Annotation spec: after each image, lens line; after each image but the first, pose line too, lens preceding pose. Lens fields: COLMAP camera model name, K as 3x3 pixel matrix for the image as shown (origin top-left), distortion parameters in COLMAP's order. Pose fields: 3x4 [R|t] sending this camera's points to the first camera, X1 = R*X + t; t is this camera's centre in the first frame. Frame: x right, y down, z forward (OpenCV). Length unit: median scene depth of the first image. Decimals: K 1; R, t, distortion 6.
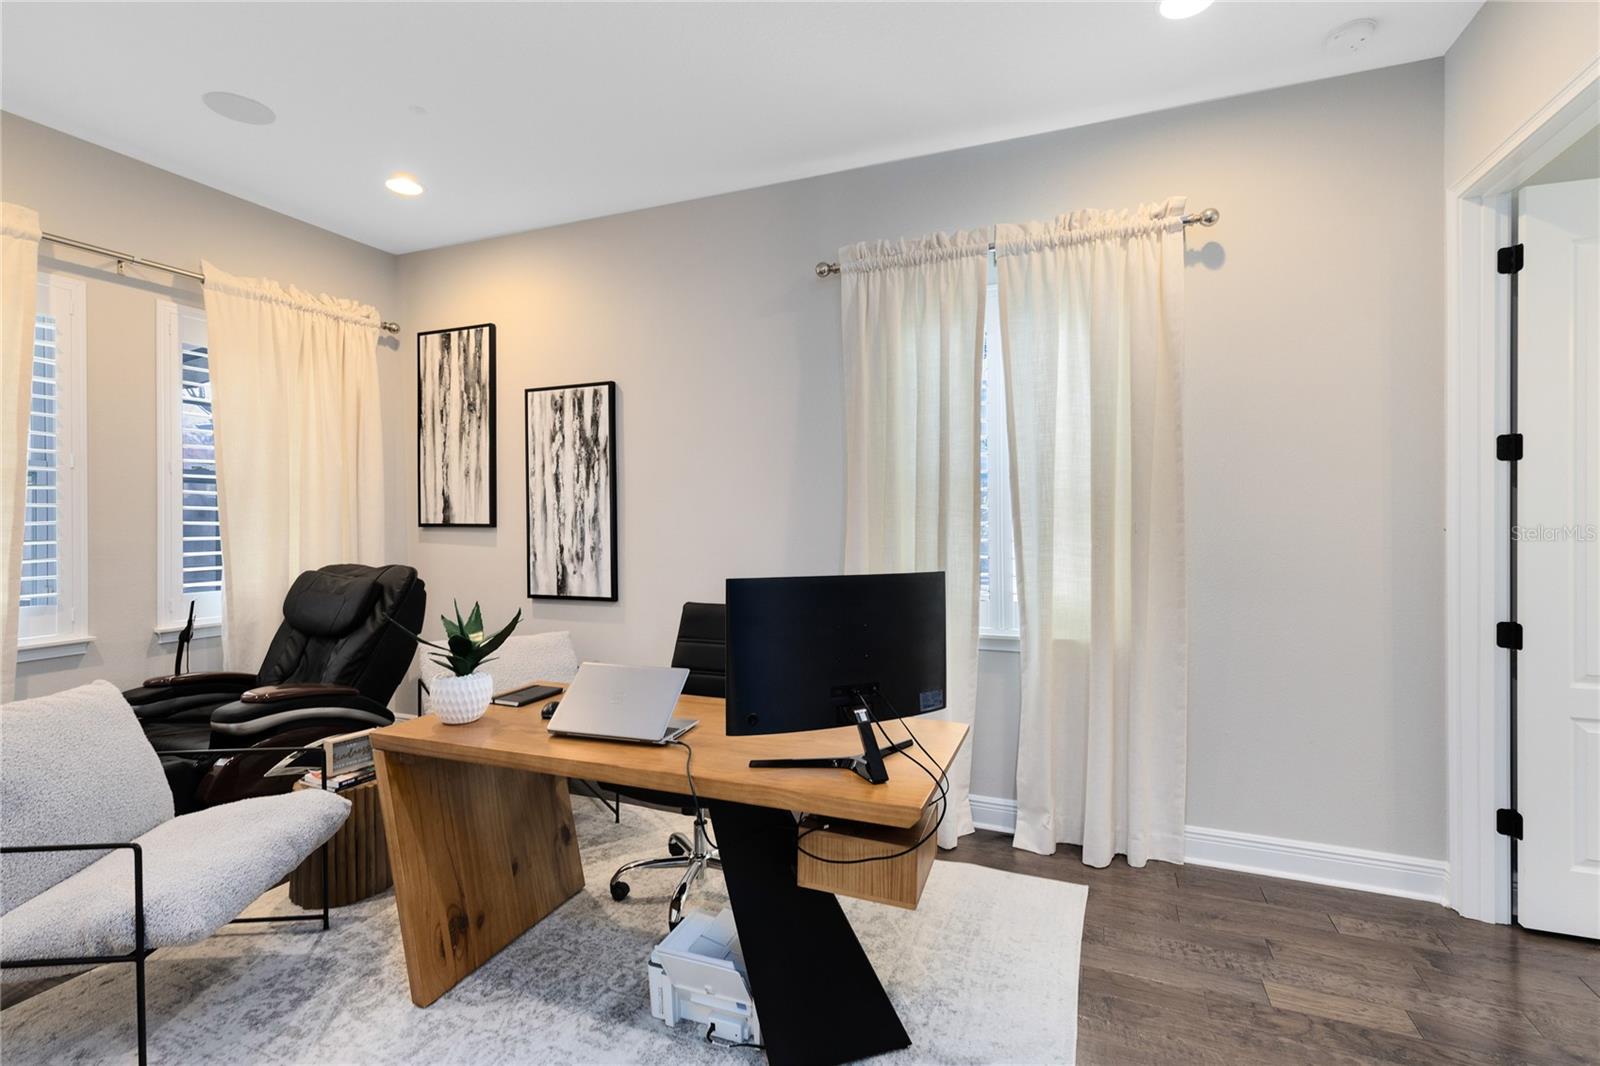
lens RADIAL K [[729.4, 0, 808.8], [0, 729.4, 525.1], [0, 0, 1]] dist [0.001216, -0.000022]
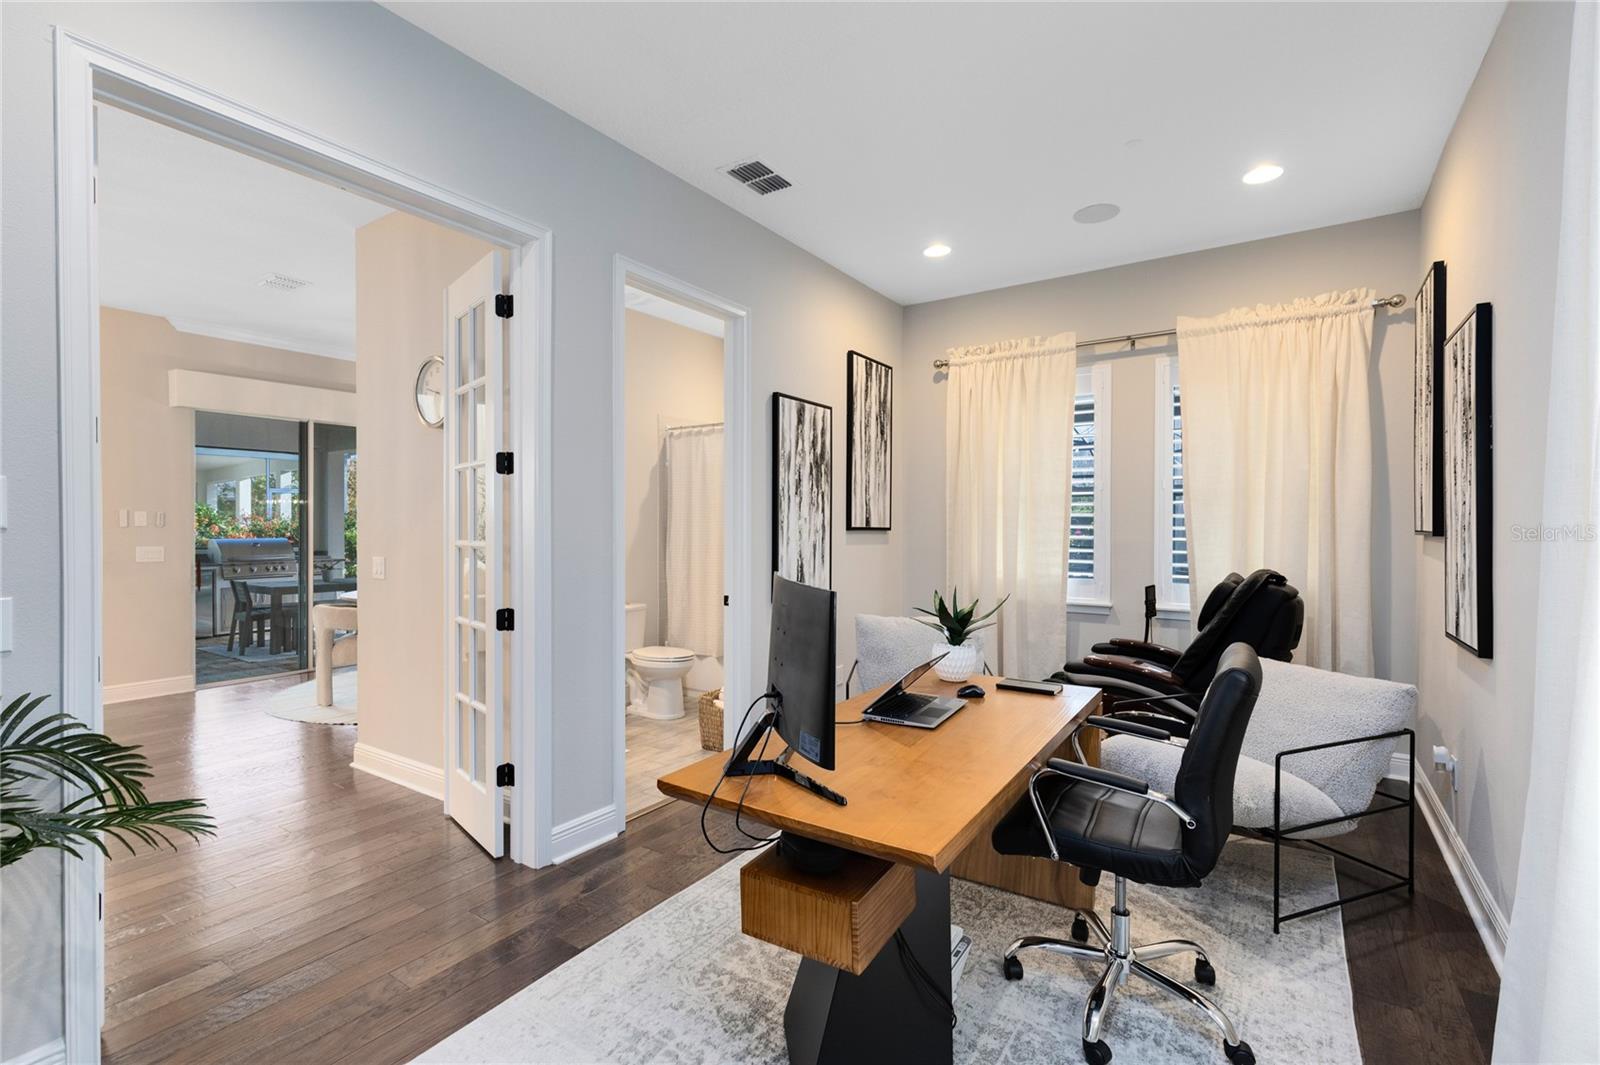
lens RADIAL K [[729.4, 0, 812.7], [0, 729.4, 531.6], [0, 0, 1]] dist [0.001216, -0.000022]
pose [[-0.205565, 0.008559, -0.978606, 0.570587], [-0.004812, 0.999941, 0.009756, -0.004513], [0.978632, 0.006714, -0.205512, 0.702862]]
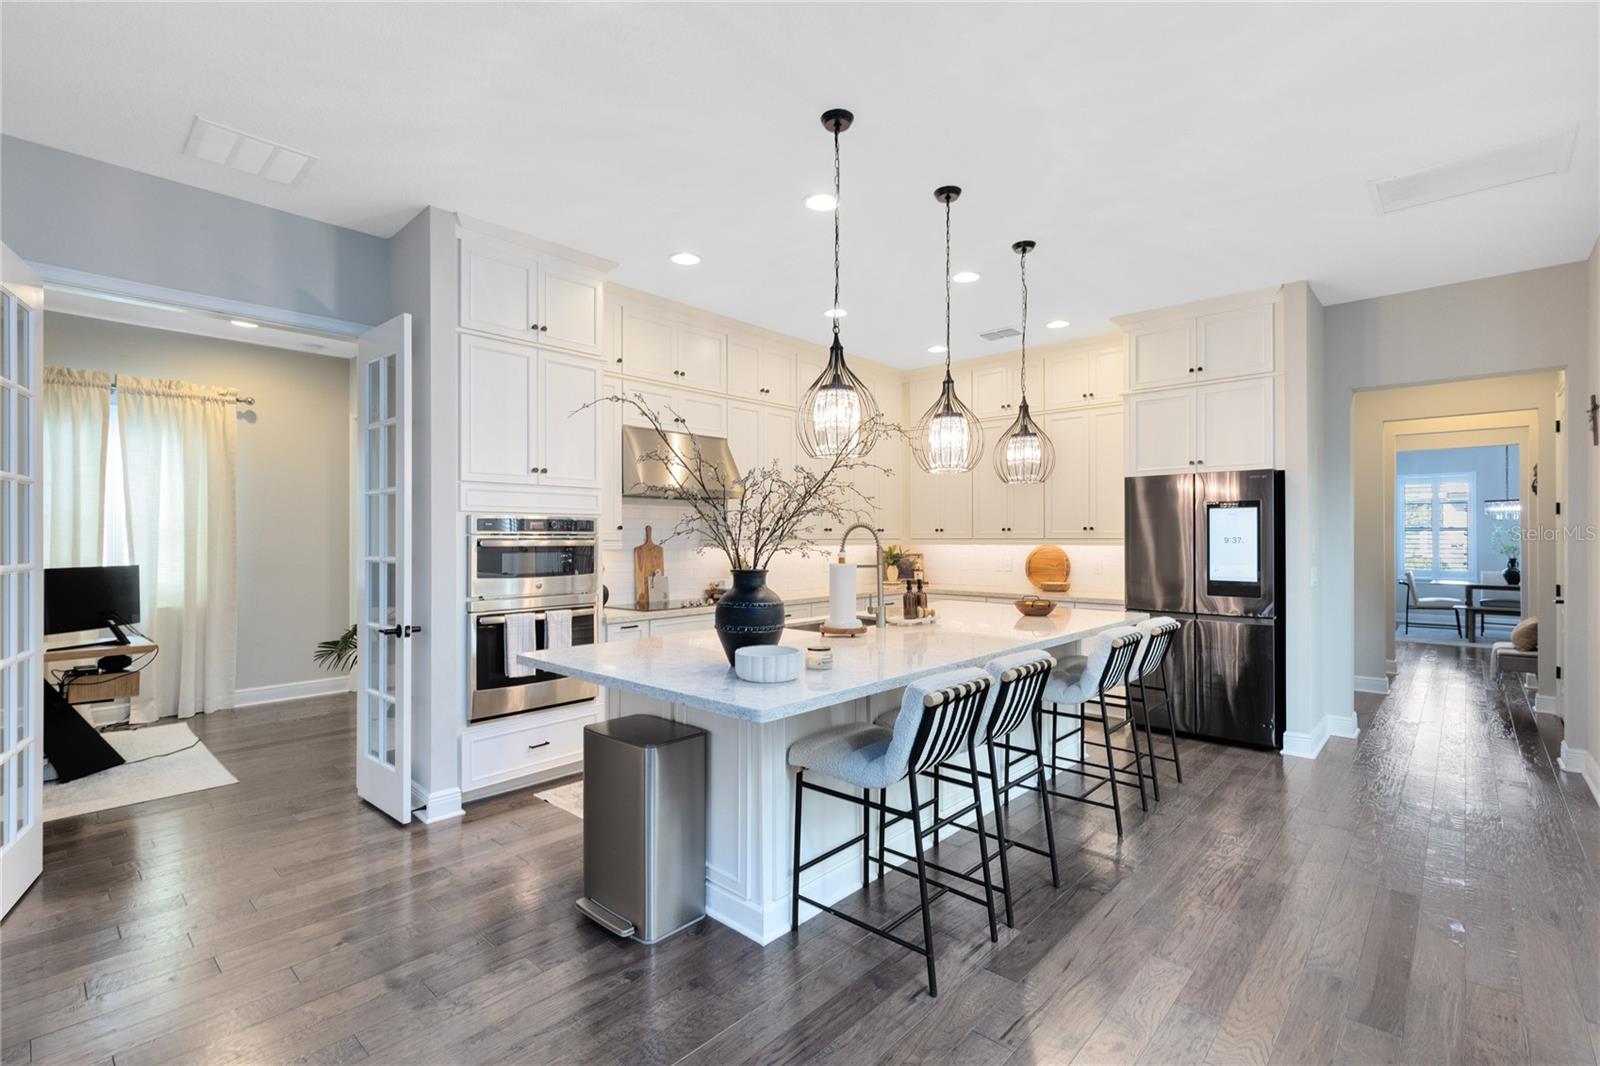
lens RADIAL K [[729.4, 0, 797.3], [0, 729.4, 531.0], [0, 0, 1]] dist [0.001216, -0.000022]
pose [[0.373484, 0.010119, 0.927581, -0.802568], [0.003926, 0.999914, -0.012489, -0.007936], [-0.927628, 0.008306, 0.373412, -1.237227]]
